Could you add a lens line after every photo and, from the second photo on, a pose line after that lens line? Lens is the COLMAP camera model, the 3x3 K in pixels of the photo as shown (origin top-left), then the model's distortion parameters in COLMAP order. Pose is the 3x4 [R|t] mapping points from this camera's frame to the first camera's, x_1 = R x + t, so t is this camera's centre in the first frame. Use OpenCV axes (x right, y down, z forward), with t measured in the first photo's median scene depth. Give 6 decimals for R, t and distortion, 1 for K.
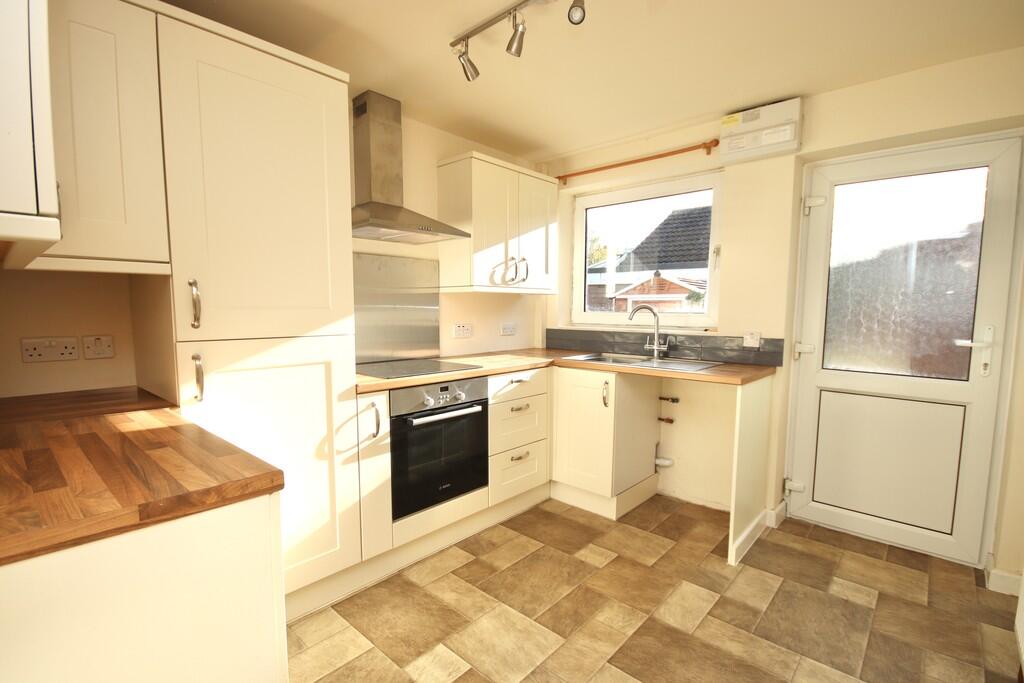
lens RADIAL K [[472.5, 0, 516.2], [0, 472.5, 354.5], [0, 0, 1]] dist [0.015544, -0.019667]
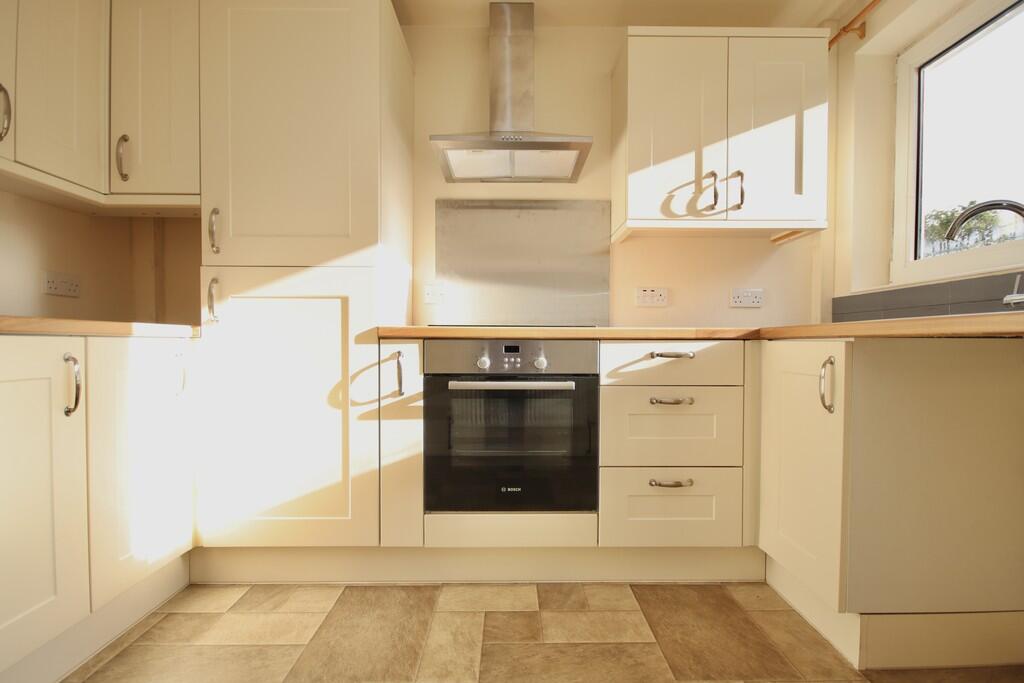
lens RADIAL K [[494.1, 0, 517.8], [0, 494.1, 355.8], [0, 0, 1]] dist [0.010671, -0.011767]
pose [[0.678674, 0.016111, -0.734263, 0.352708], [-0.073072, 0.996280, -0.045680, 0.102010], [0.730795, 0.084656, 0.677327, 0.440481]]
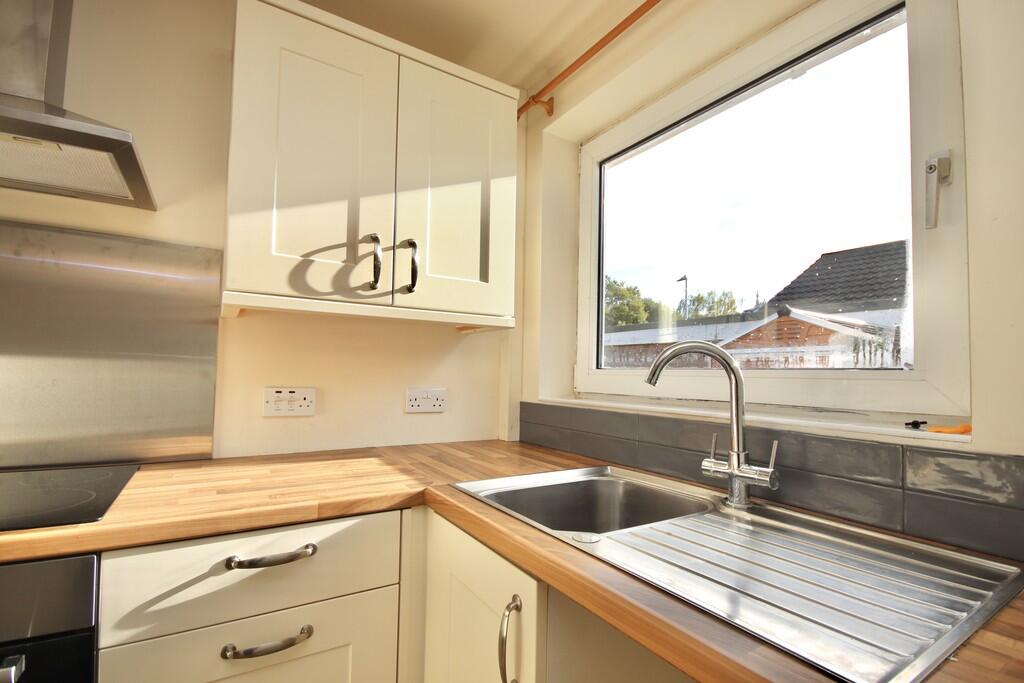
lens RADIAL K [[472.5, 0, 516.2], [0, 472.5, 354.5], [0, 0, 1]] dist [0.015544, -0.019667]
pose [[0.963903, 0.003342, -0.266233, 0.271309], [-0.042283, 0.989153, -0.140670, -0.047835], [0.262875, 0.146849, 0.953589, 0.732604]]
